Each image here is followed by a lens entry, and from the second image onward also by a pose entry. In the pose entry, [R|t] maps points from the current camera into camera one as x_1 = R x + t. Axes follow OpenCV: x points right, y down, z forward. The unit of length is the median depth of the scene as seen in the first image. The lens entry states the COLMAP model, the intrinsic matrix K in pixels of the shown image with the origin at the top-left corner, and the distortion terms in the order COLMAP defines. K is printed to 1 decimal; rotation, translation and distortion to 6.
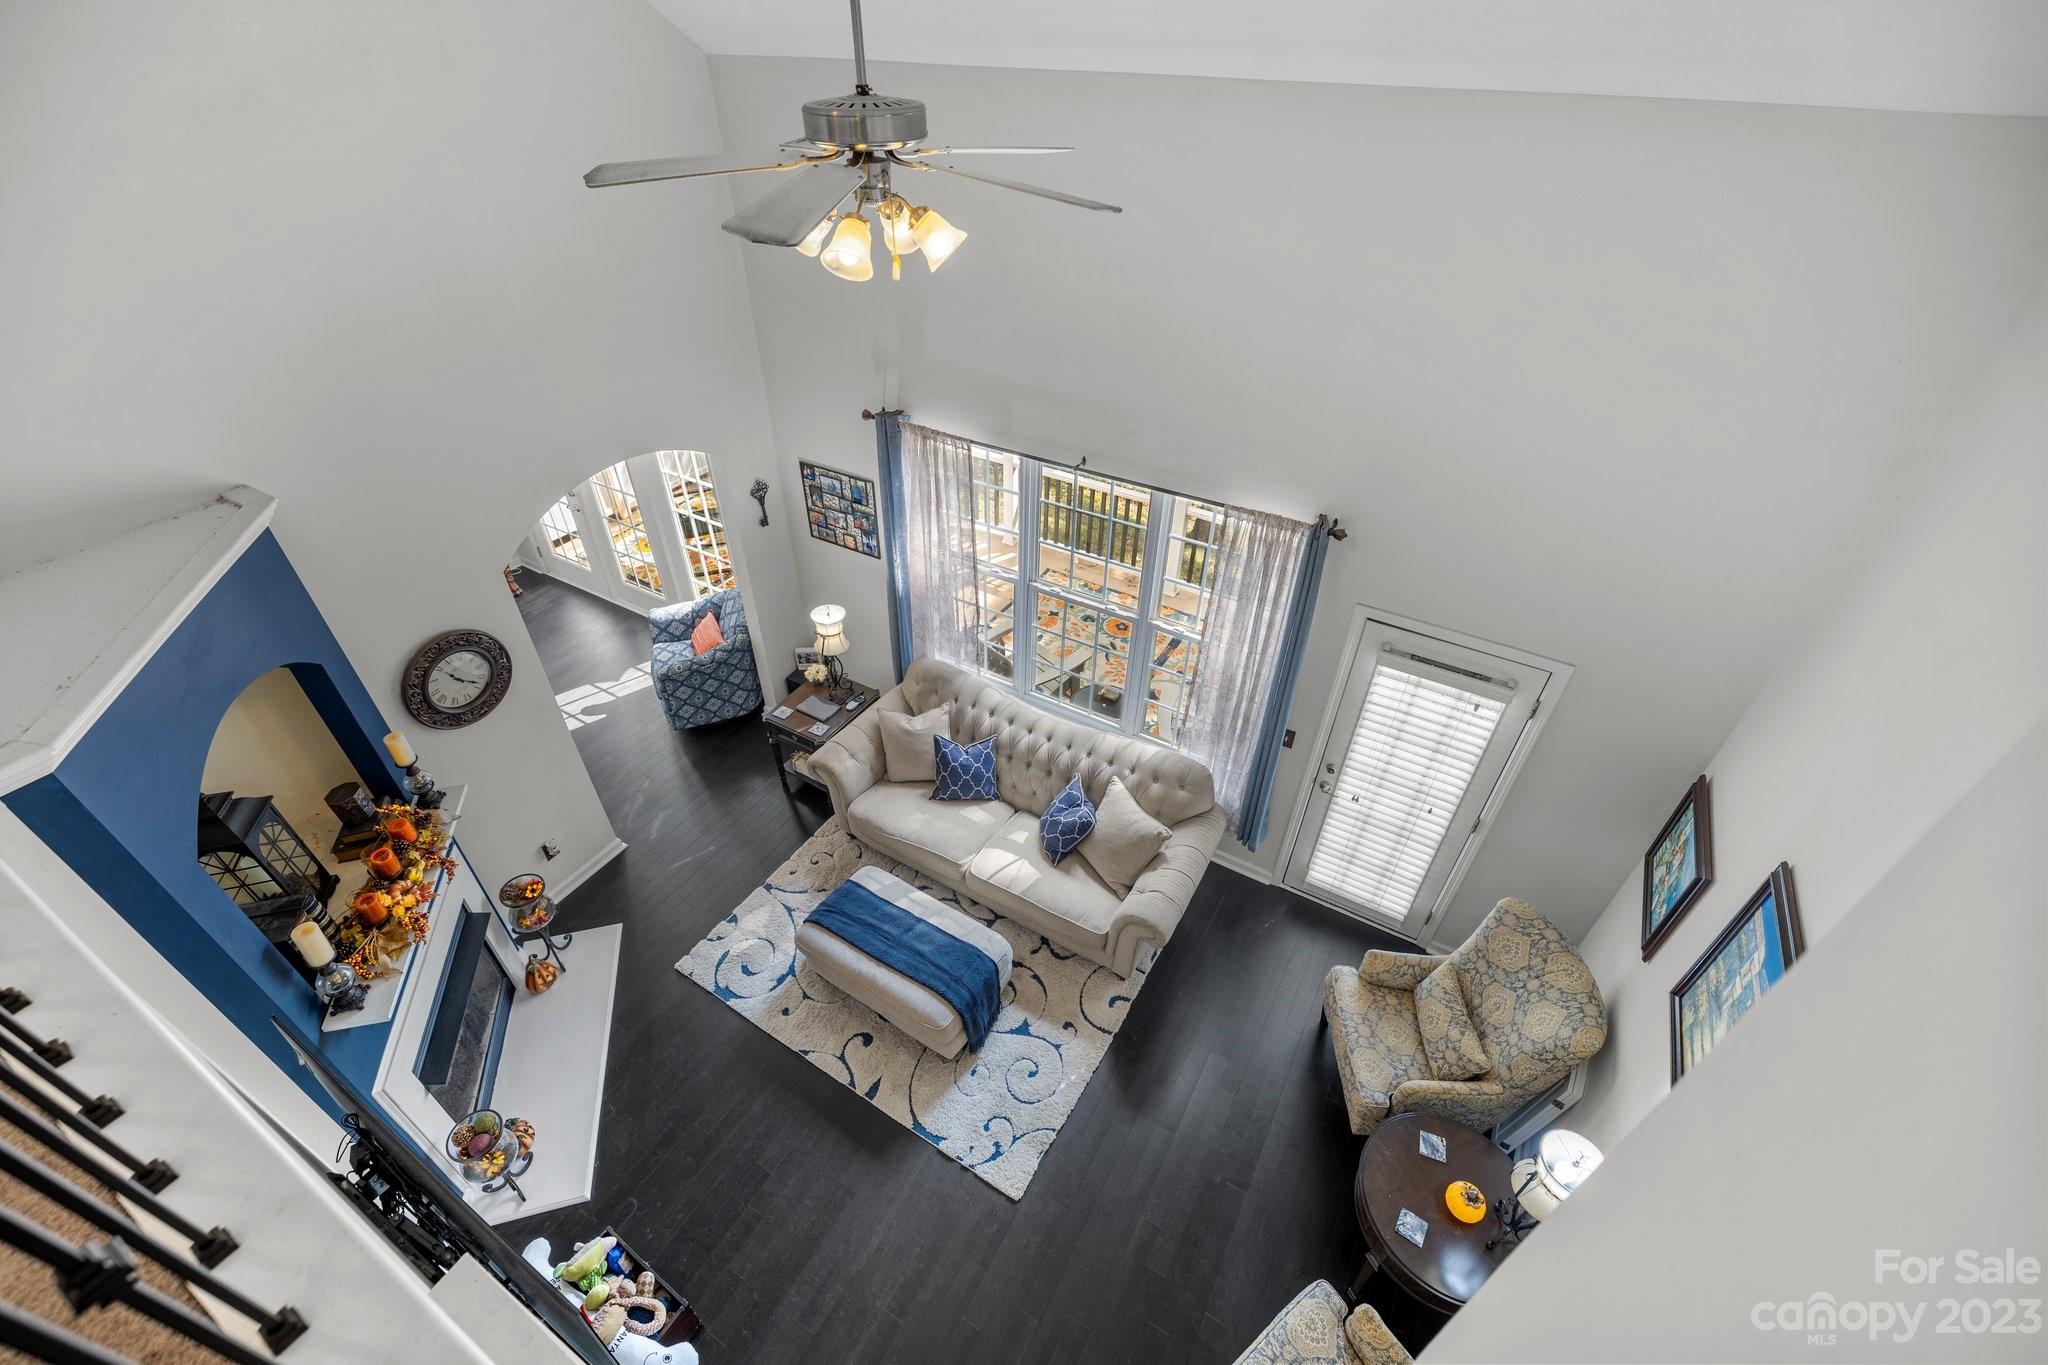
lens RADIAL K [[865.2, 0, 1023.7], [0, 865.2, 676.2], [0, 0, 1]] dist [0.002524, -0.002607]
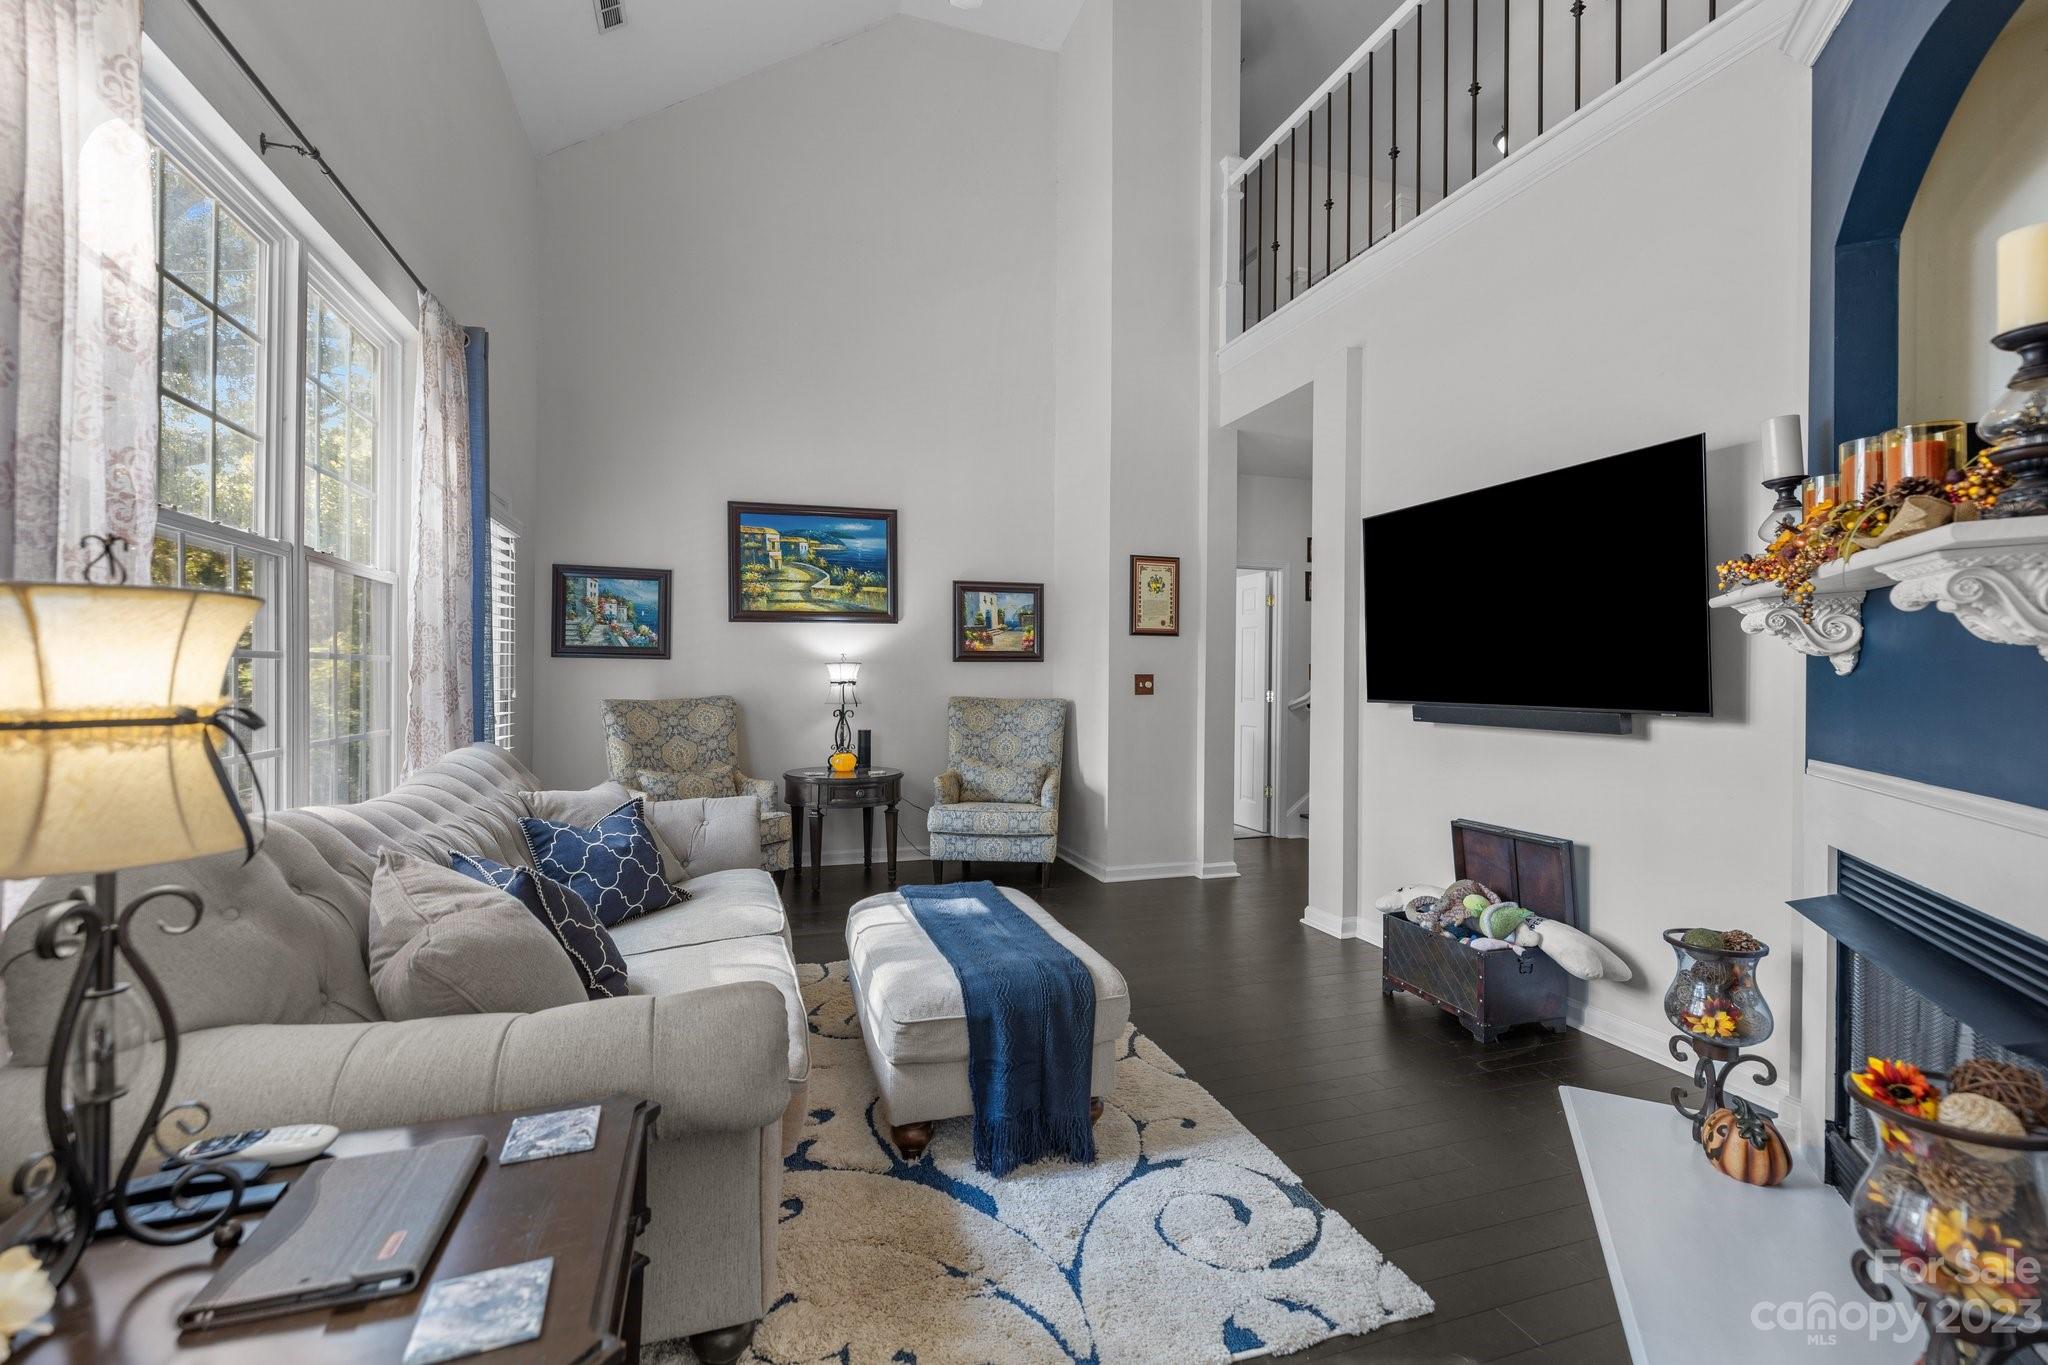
lens RADIAL K [[865.2, 0, 1020.2], [0, 865.2, 674.0], [0, 0, 1]] dist [0.002524, -0.002607]
pose [[-0.754212, -0.018015, 0.656384, -0.501501], [0.394911, 0.786187, 0.475347, -0.080354], [-0.524604, 0.617726, -0.585838, 1.137435]]
